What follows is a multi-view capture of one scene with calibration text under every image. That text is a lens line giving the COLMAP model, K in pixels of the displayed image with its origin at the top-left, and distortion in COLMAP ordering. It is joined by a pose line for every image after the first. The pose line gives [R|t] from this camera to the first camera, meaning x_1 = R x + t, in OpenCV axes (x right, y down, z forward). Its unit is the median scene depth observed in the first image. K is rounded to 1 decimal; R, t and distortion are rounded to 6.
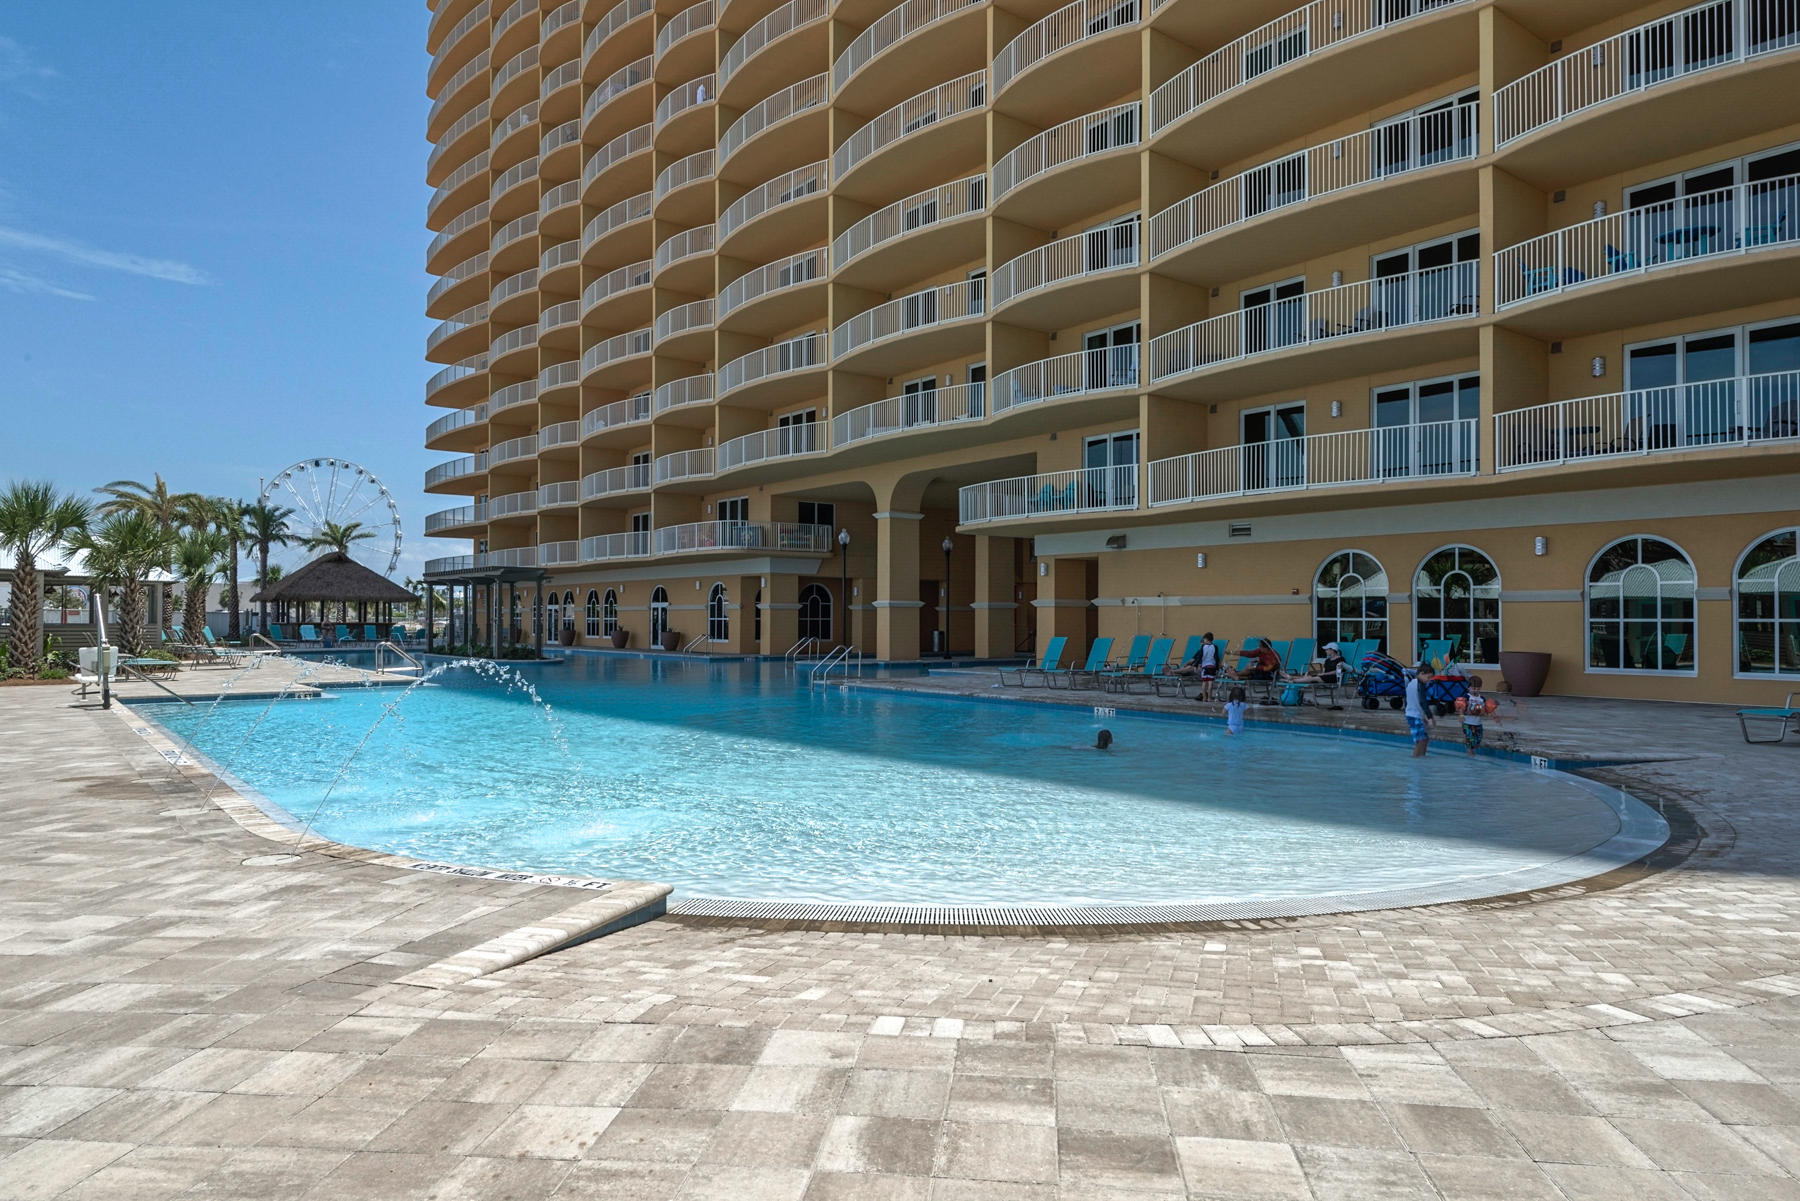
lens RADIAL K [[1405.5, 0, 900.0], [0, 1405.5, 600.5], [0, 0, 1]] dist [0.007937, 0.001384]
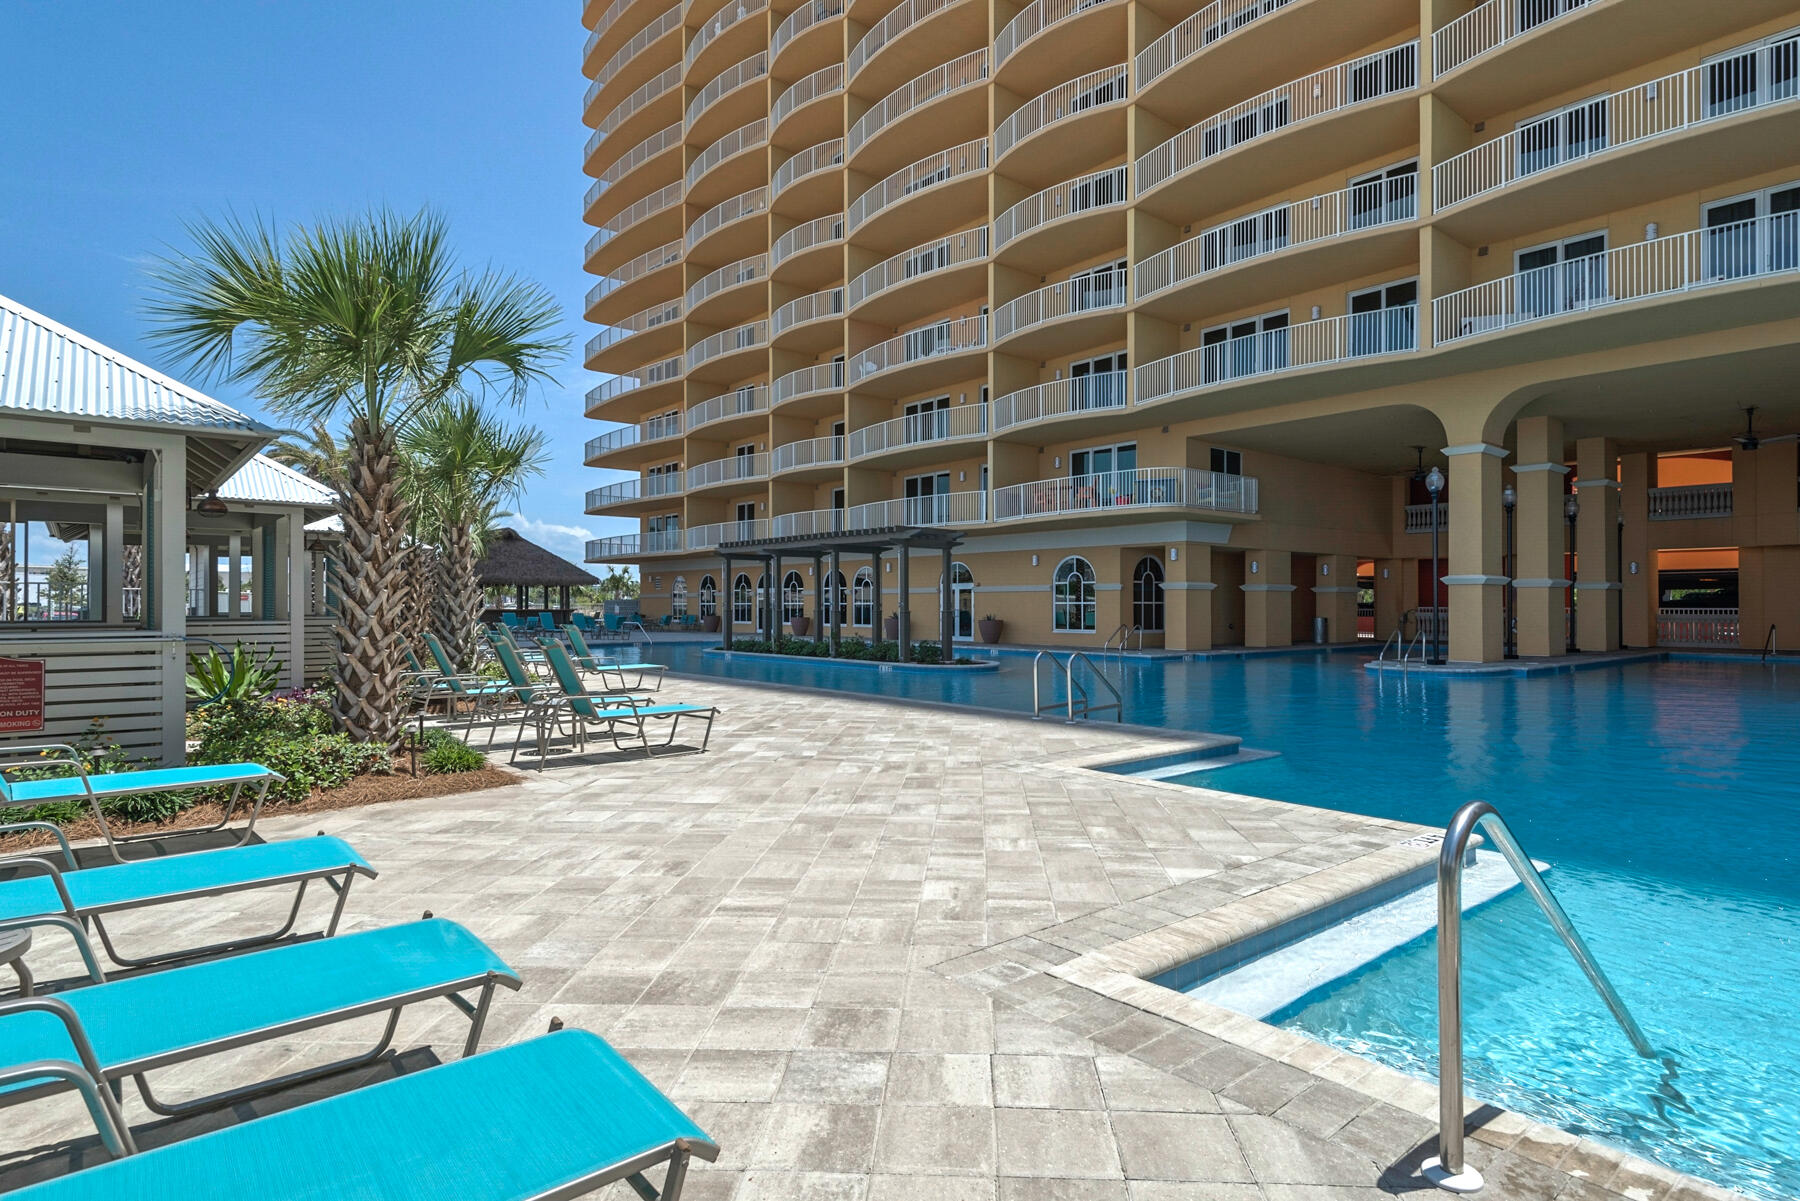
lens RADIAL K [[966.7, 0, 900.0], [0, 966.7, 600.5], [0, 0, 1]] dist [0.002265, 0.001239]
pose [[0.990476, -0.007055, 0.137504, -0.149075], [0.005588, 0.999923, 0.011054, 0.002813], [-0.137572, -0.010180, 0.990439, 0.237931]]
